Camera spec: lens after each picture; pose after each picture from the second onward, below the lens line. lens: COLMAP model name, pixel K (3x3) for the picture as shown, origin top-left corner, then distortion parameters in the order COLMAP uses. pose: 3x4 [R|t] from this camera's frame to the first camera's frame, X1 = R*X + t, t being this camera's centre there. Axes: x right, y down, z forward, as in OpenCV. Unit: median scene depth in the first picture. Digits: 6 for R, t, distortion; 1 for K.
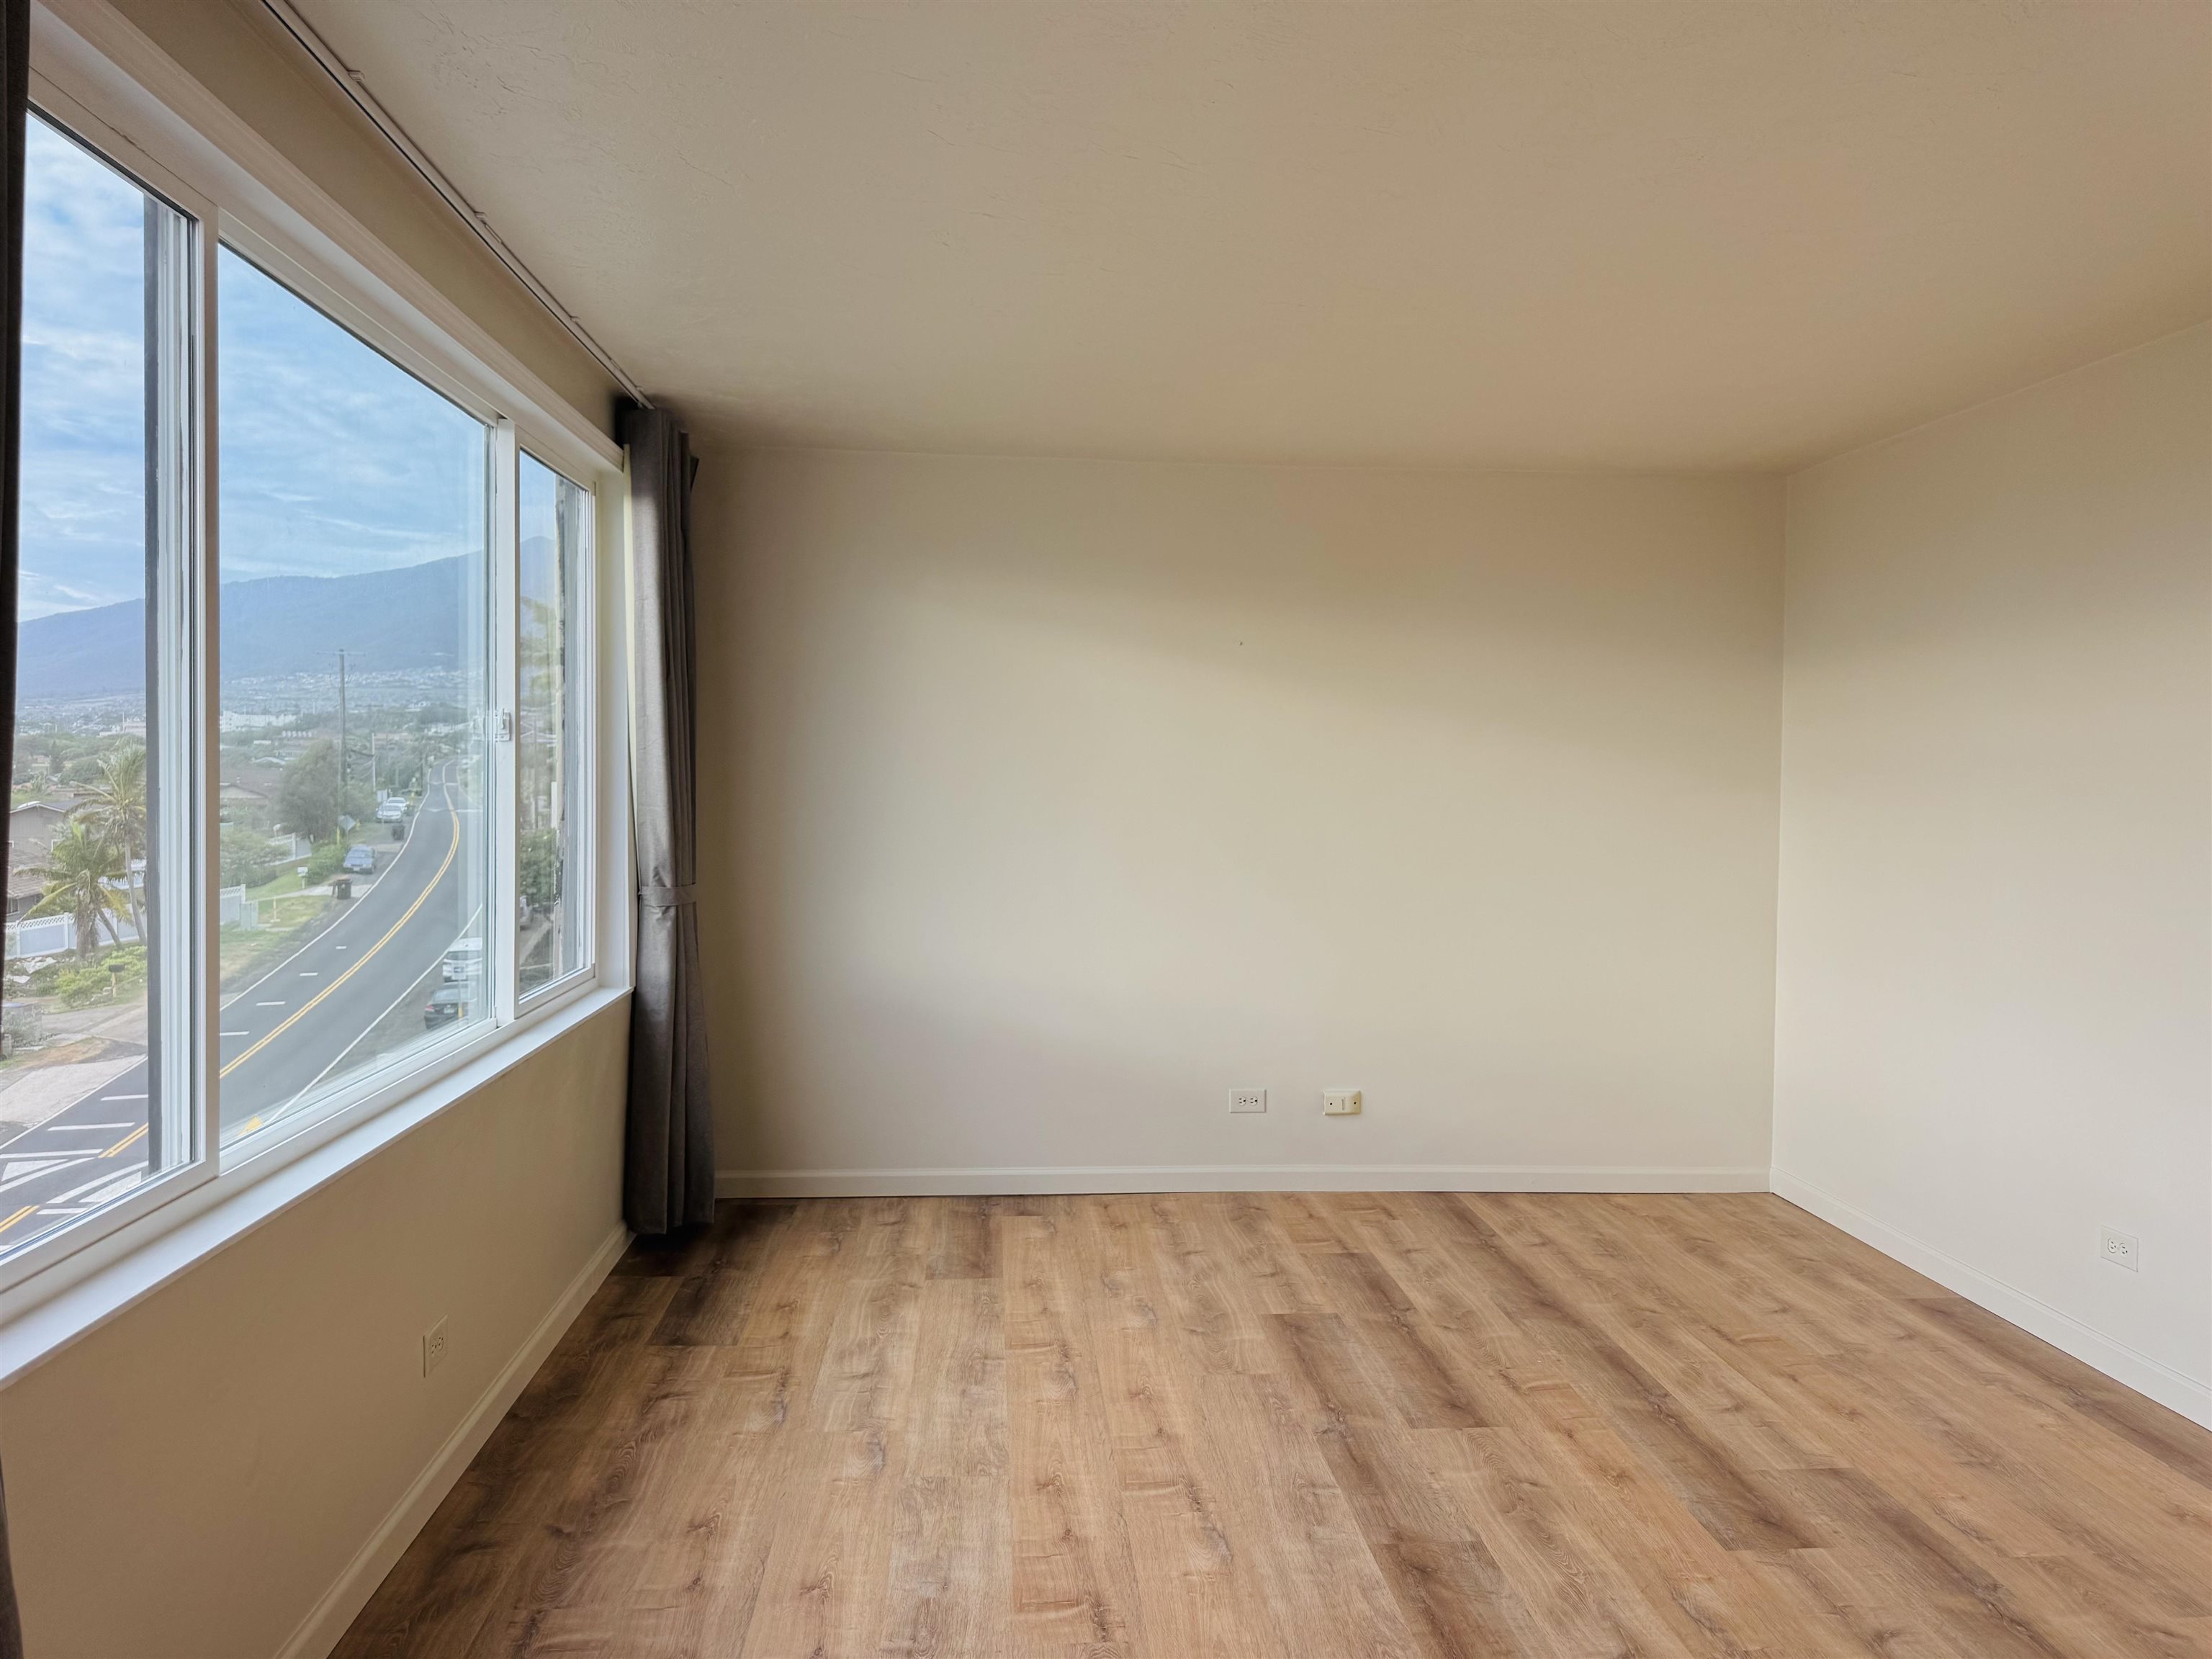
lens RADIAL K [[1571.9, 0, 1122.7], [0, 1571.9, 822.1], [0, 0, 1]] dist [0.057543, -0.062879]
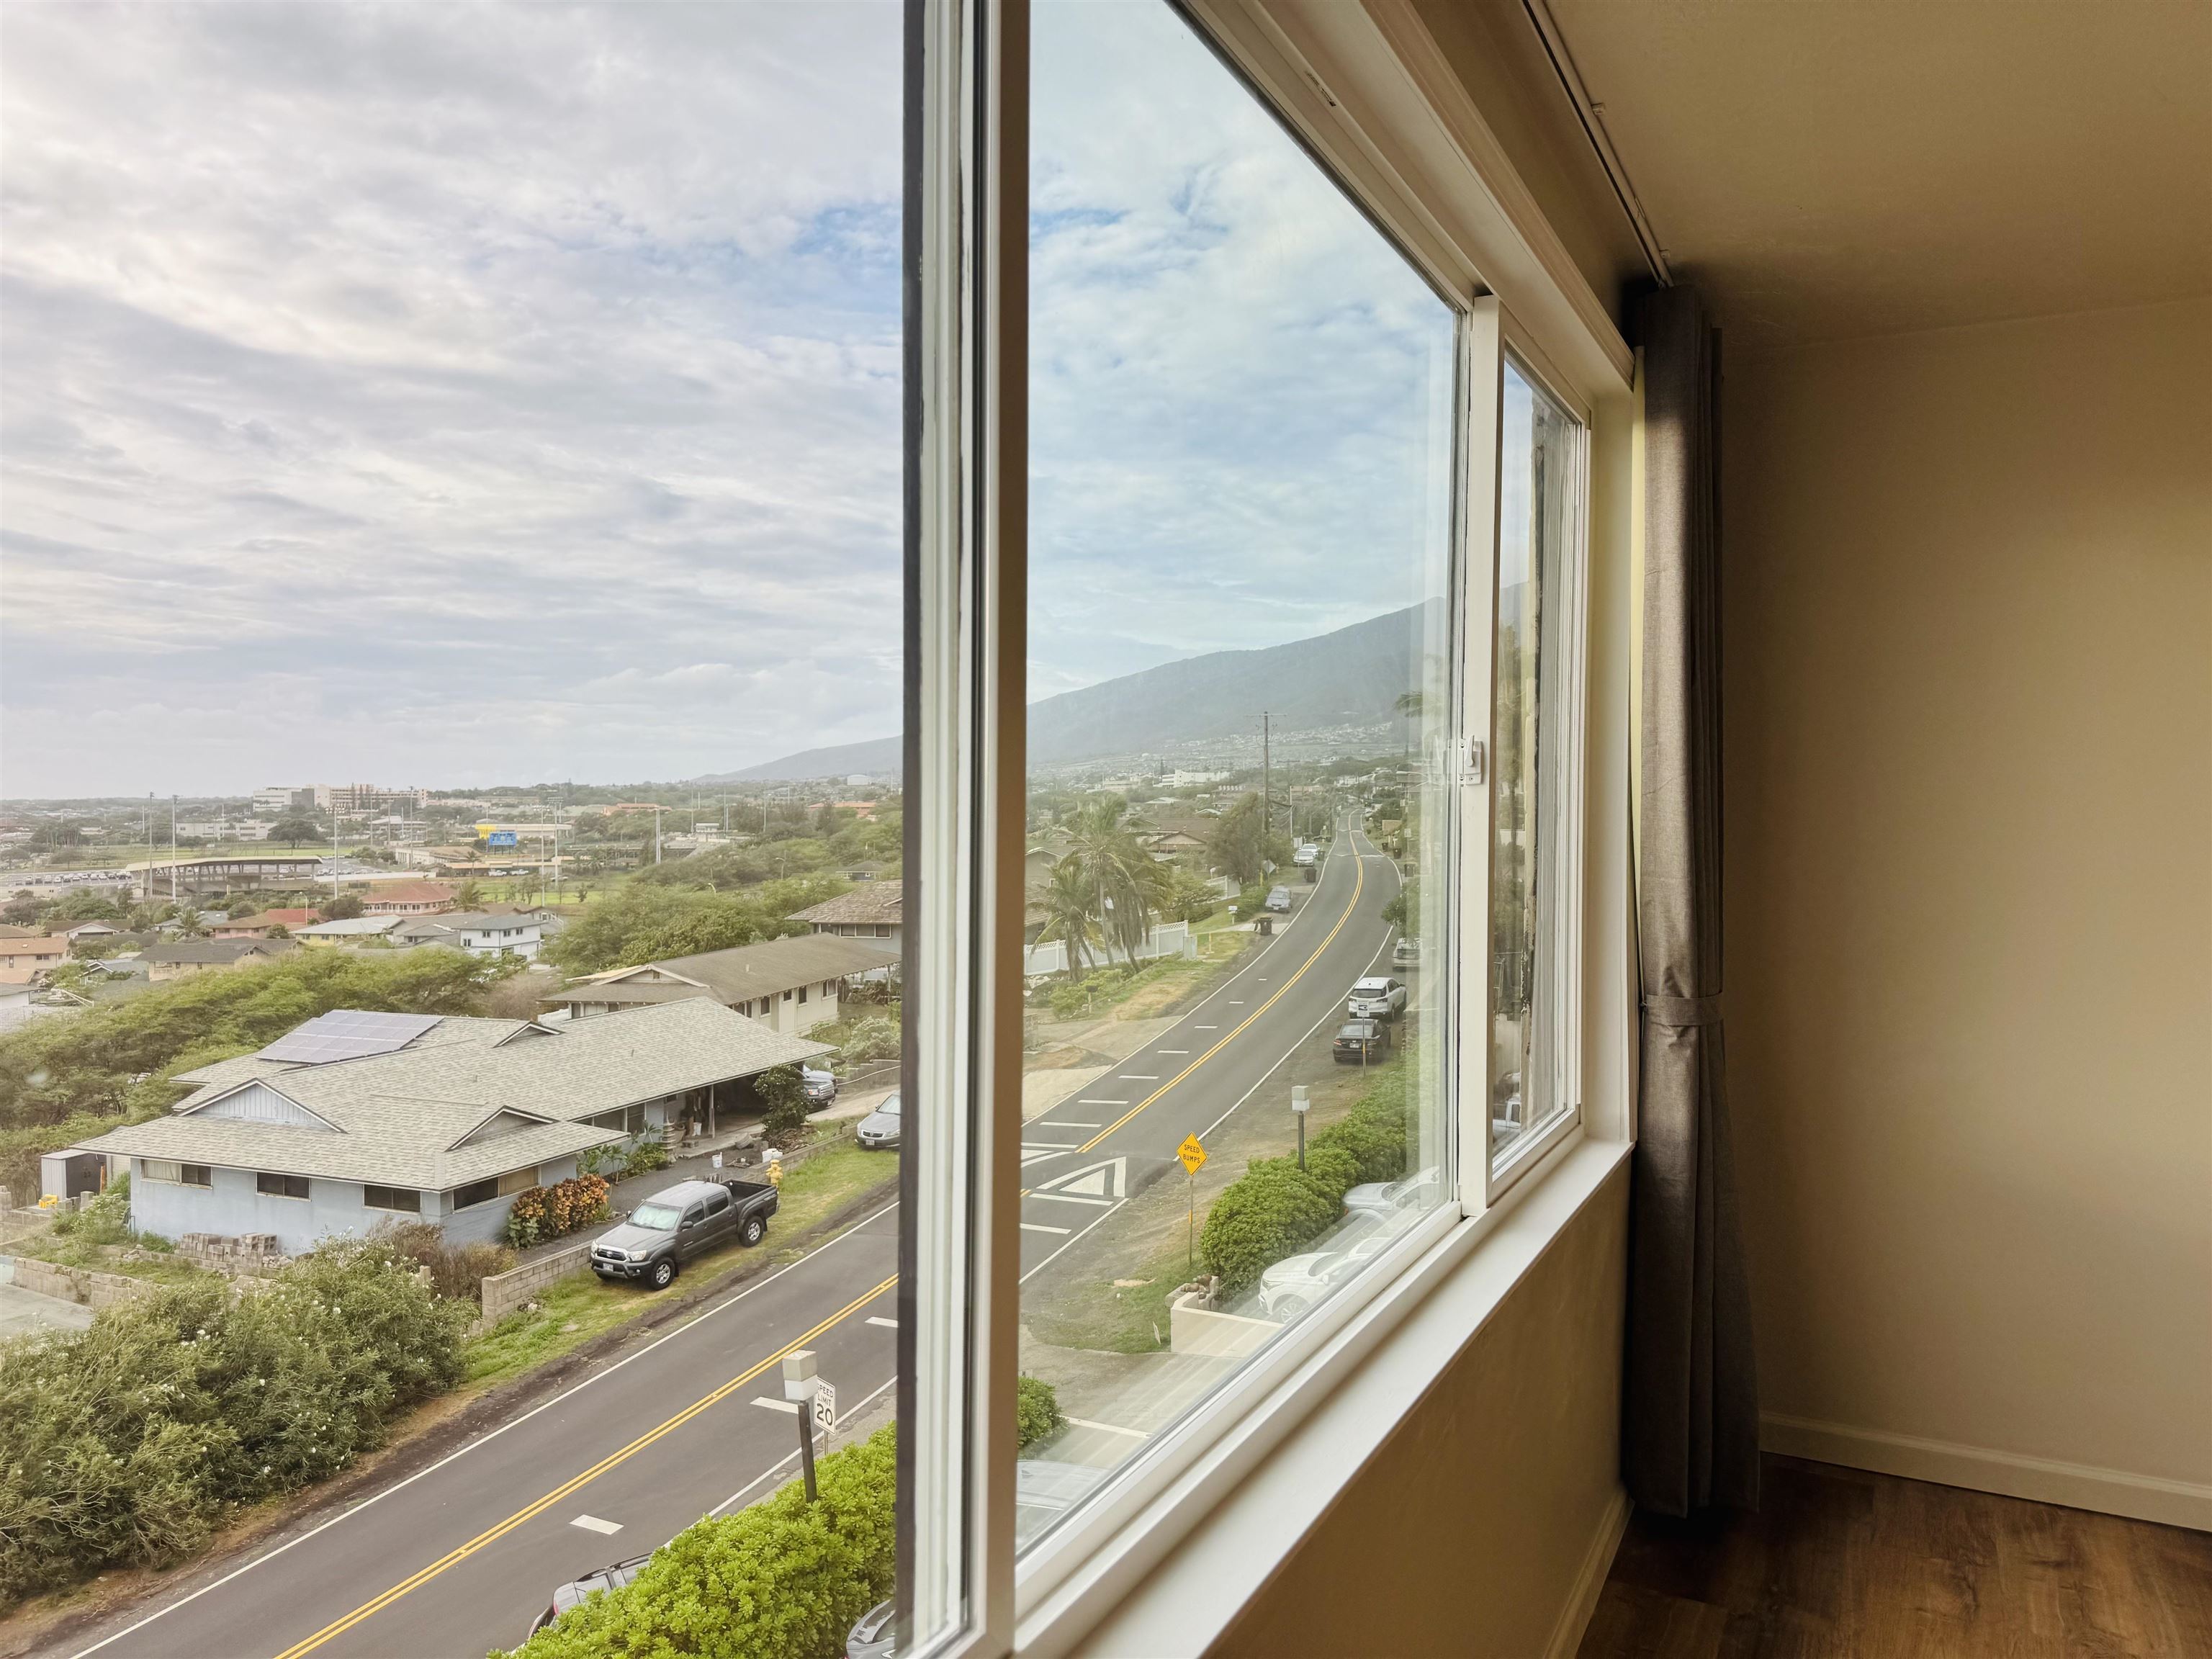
lens RADIAL K [[1571.9, 0, 1094.7], [0, 1571.9, 824.2], [0, 0, 1]] dist [0.057543, -0.062879]
pose [[0.844655, -0.001799, -0.535308, -0.145863], [-0.013725, 0.999593, -0.025016, -0.013283], [0.535135, 0.028477, 0.844287, 0.304329]]
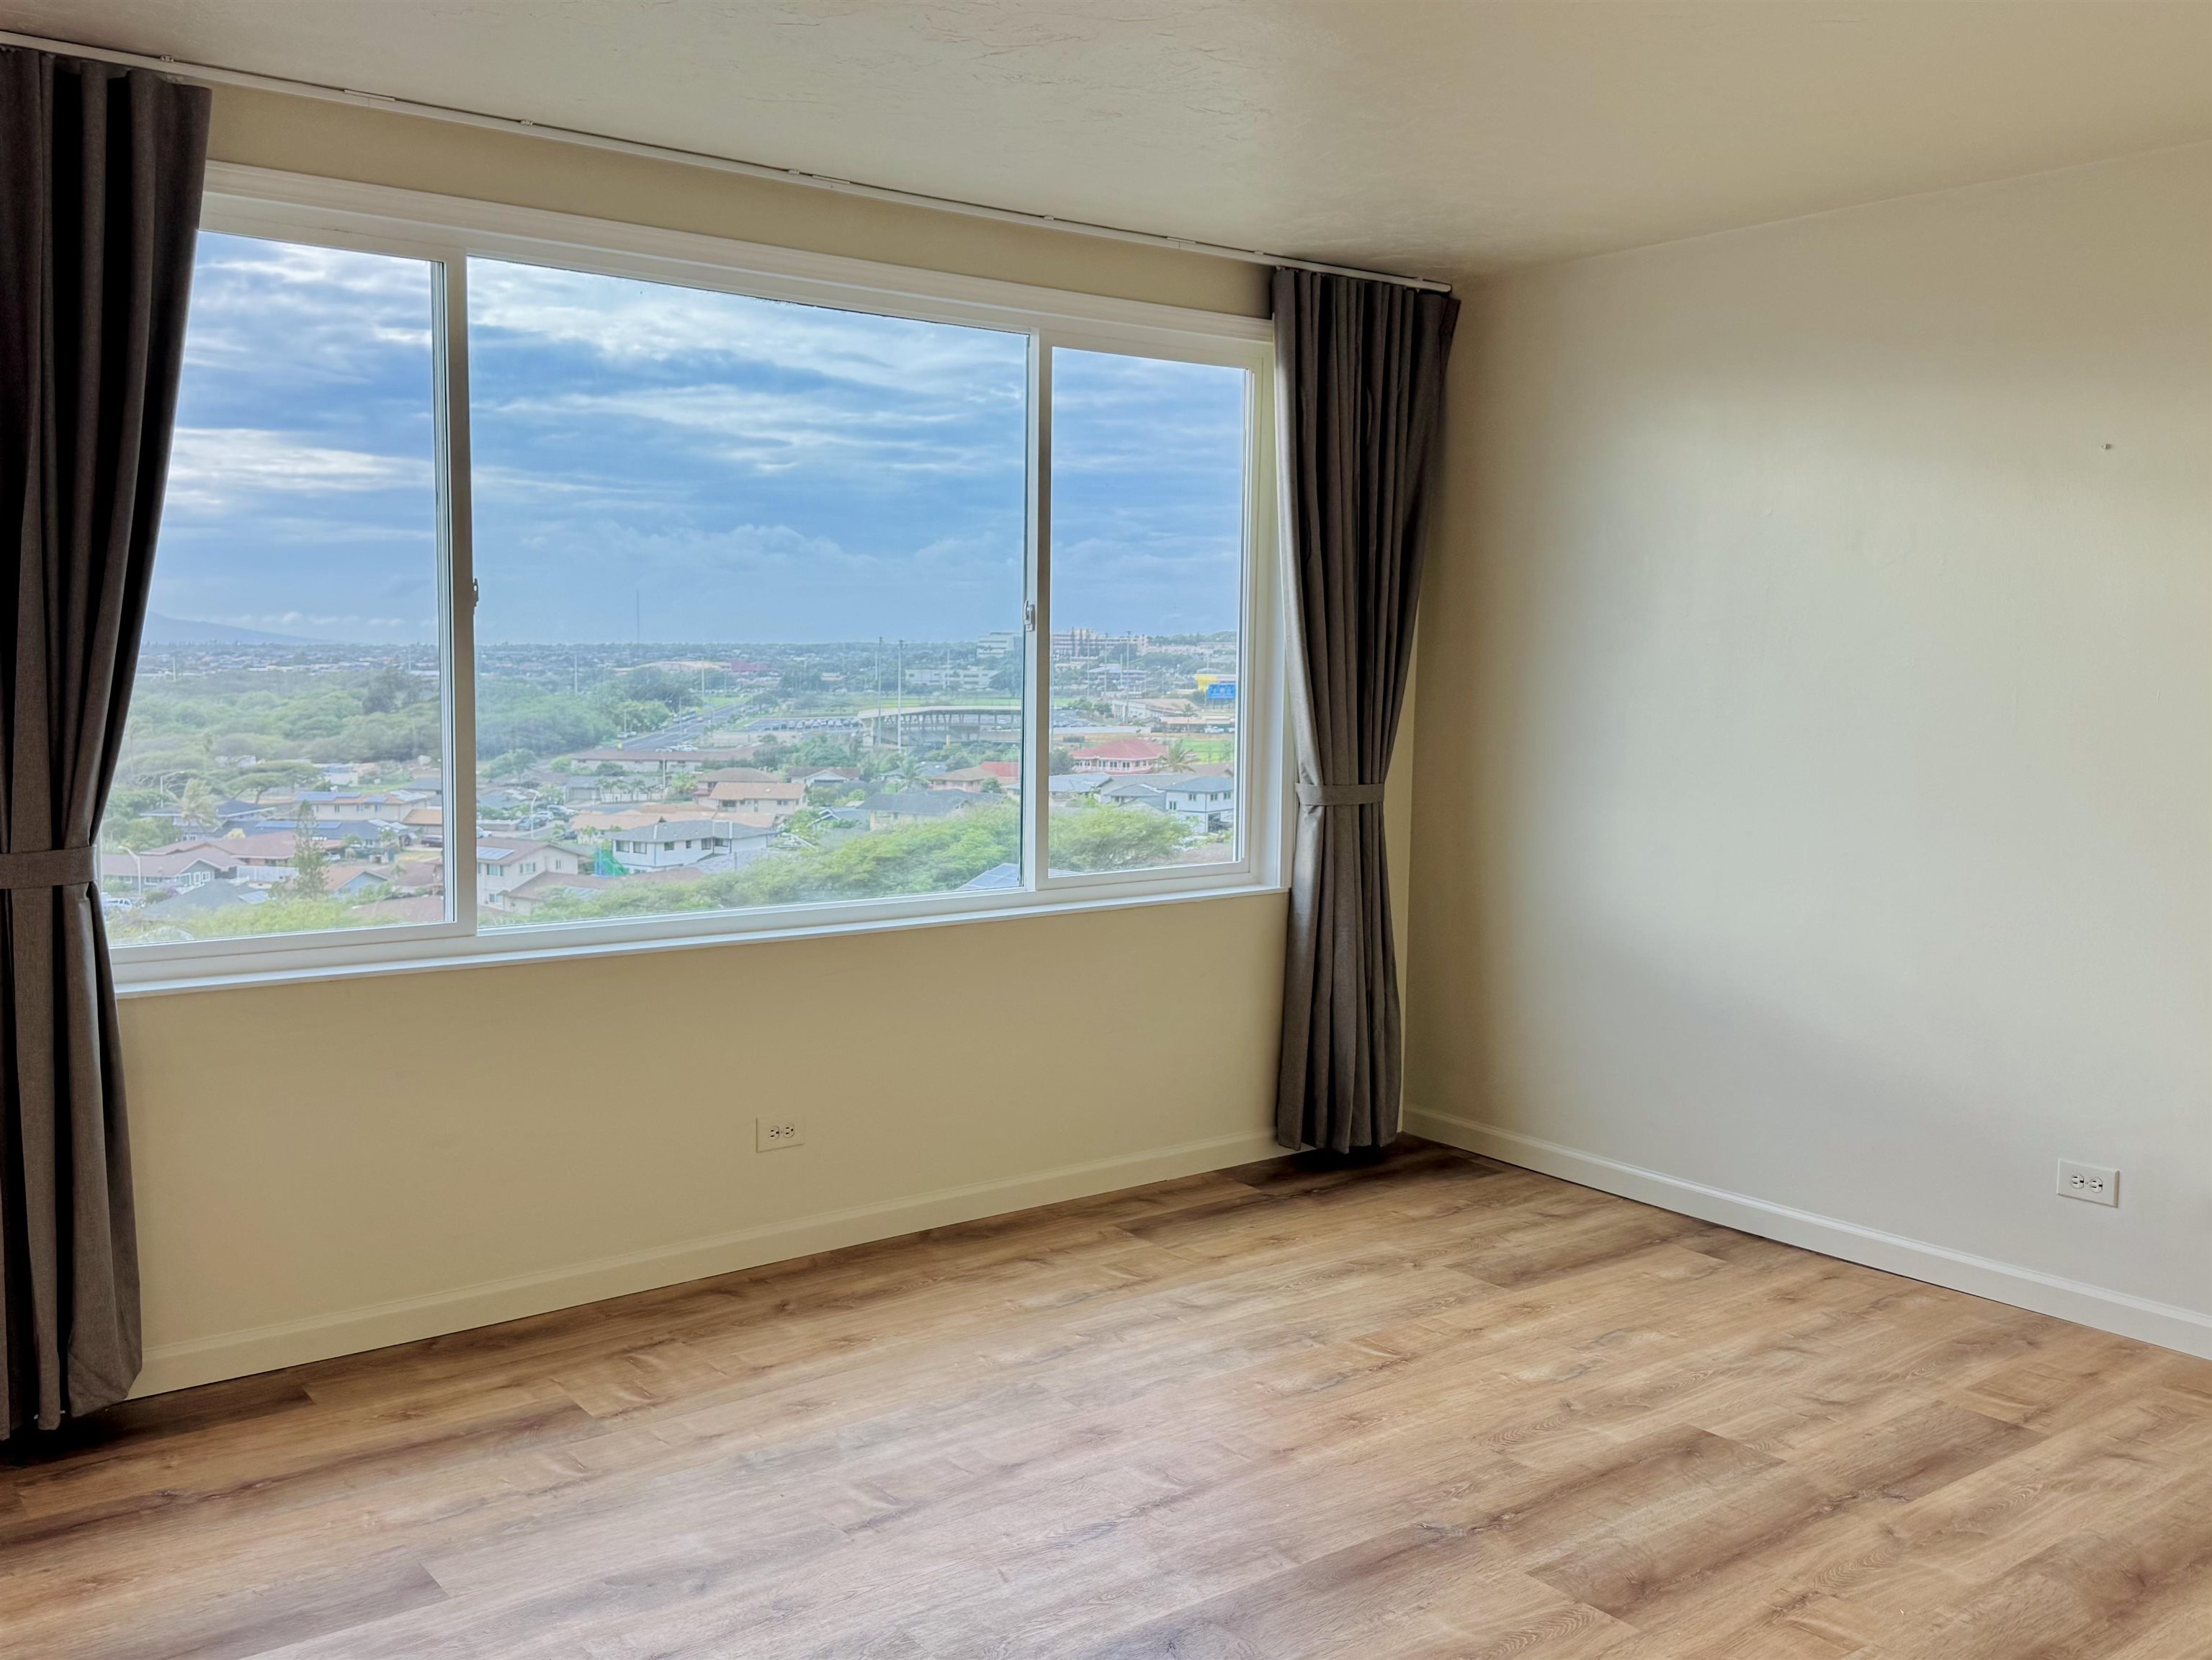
lens RADIAL K [[1940.1, 0, 1068.8], [0, 1940.1, 758.1], [0, 0, 1]] dist [0.114304, -0.174677]
pose [[0.530329, 0.042523, -0.846725, 0.642278], [-0.036931, 0.998952, 0.027037, -0.000350], [0.846987, 0.016932, 0.531344, 0.275383]]
